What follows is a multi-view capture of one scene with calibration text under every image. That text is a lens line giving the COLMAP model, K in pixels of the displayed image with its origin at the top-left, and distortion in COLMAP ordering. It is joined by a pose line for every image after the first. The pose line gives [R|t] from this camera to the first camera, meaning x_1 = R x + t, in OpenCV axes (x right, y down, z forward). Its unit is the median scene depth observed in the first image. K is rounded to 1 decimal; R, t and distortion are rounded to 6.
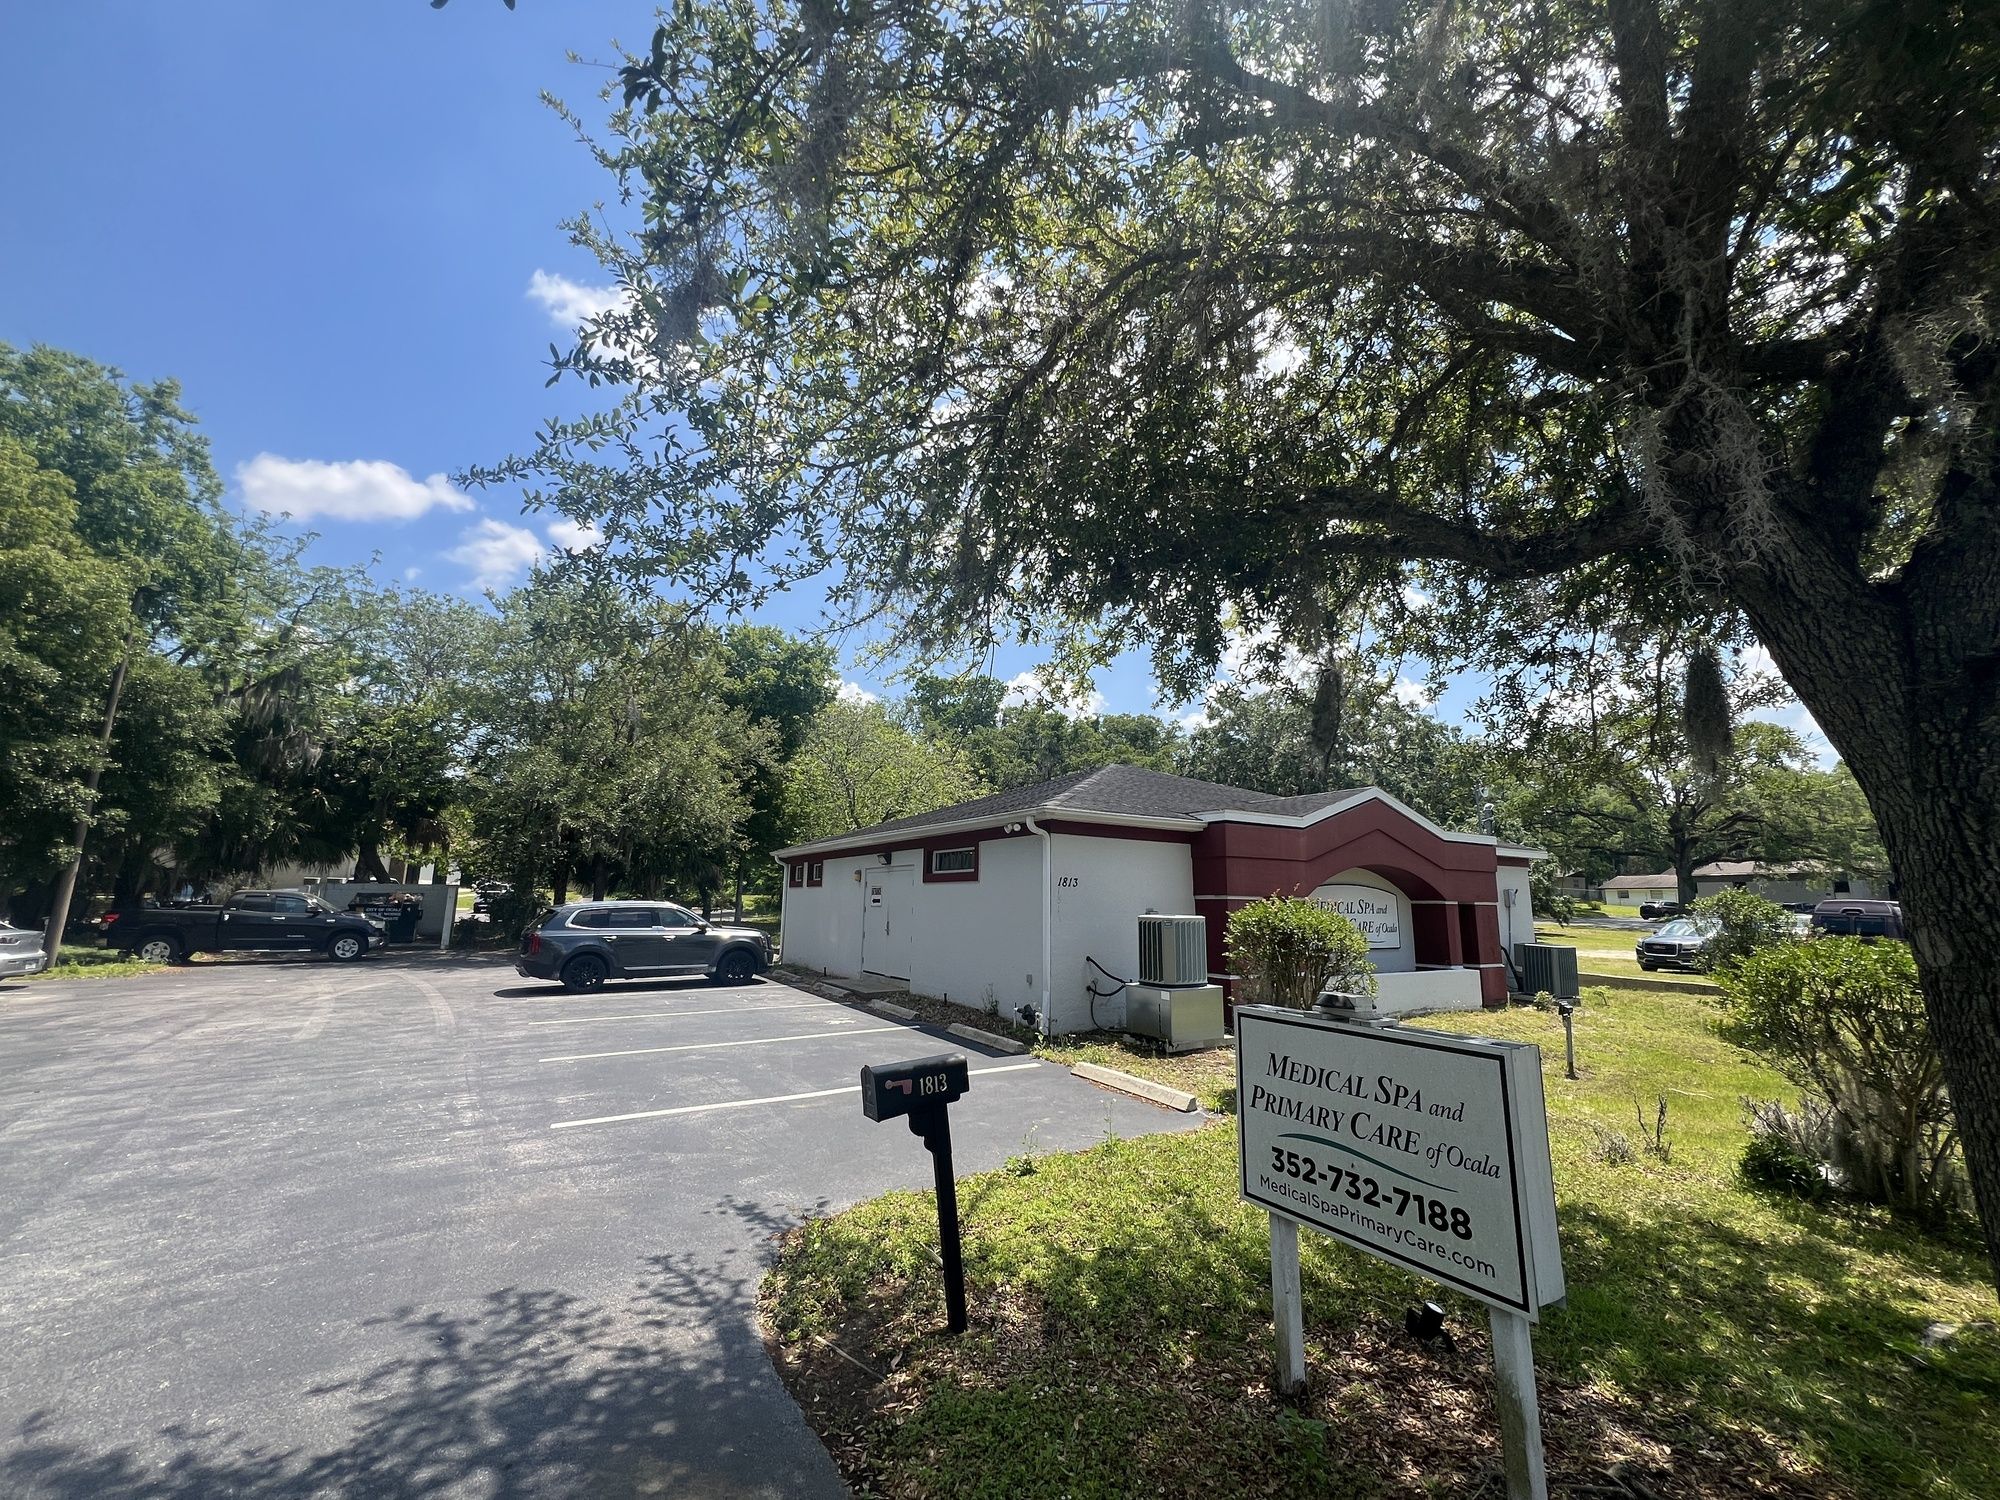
lens RADIAL K [[818.7, 0, 1000.0], [0, 818.7, 750.0], [0, 0, 1]] dist [-0.000335, -0.000041]
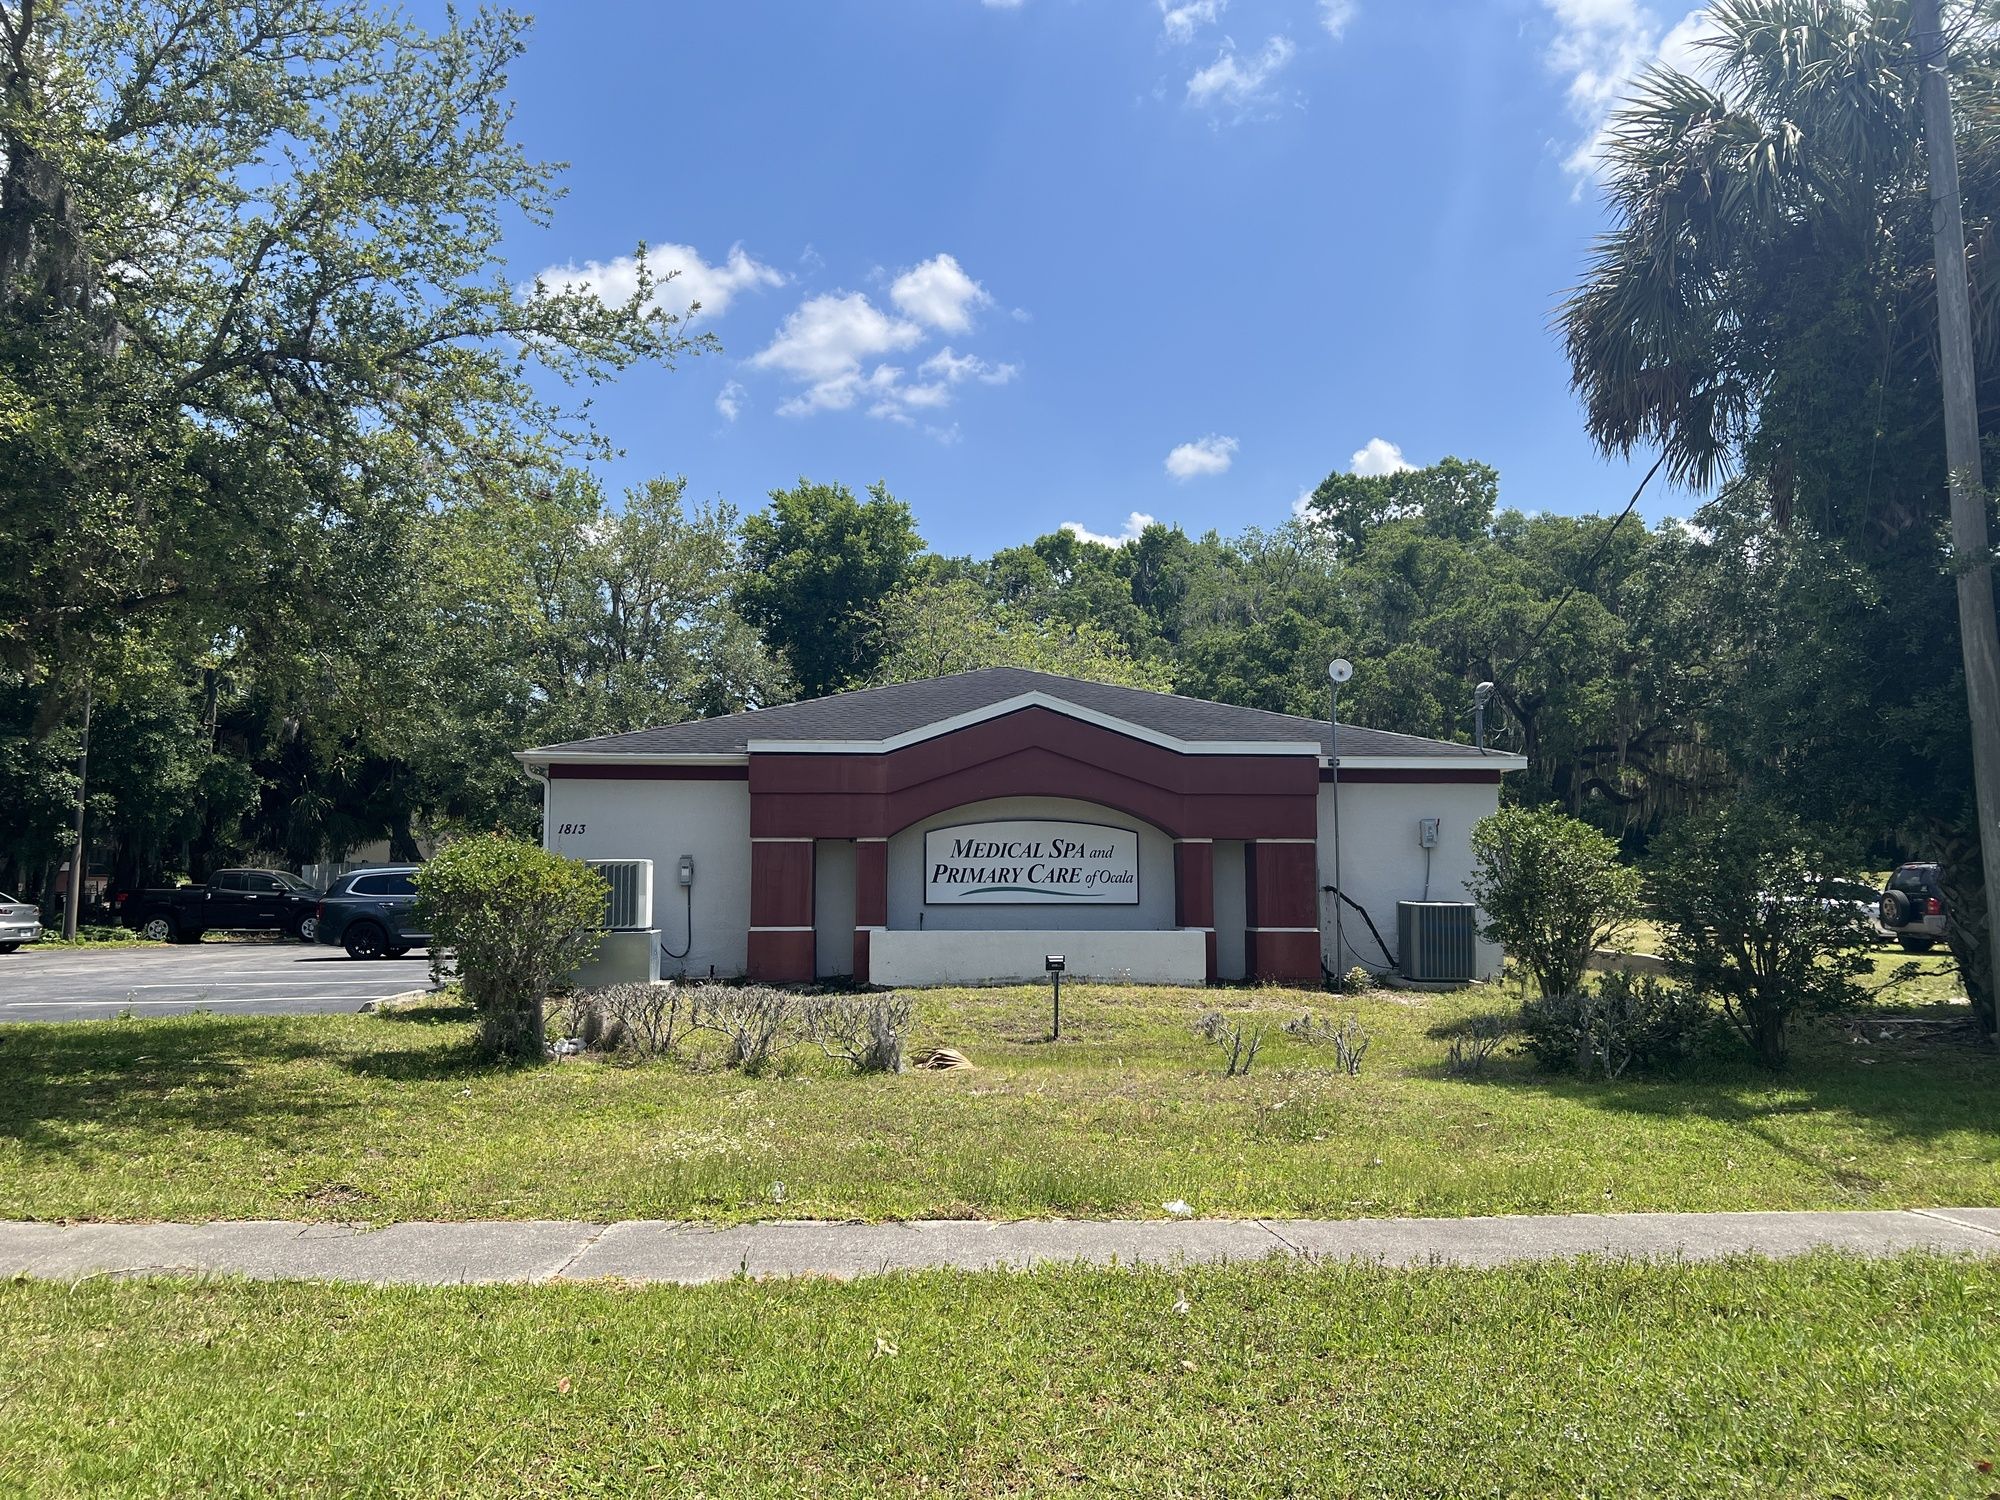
lens RADIAL K [[1550.6, 0, 1000.0], [0, 1550.6, 750.0], [0, 0, 1]] dist [0.001285, -0.000013]
pose [[0.880211, -0.058597, -0.470951, 0.901217], [0.100933, 0.992760, 0.065123, 0.003670], [0.463725, -0.104856, 0.879752, -0.215253]]
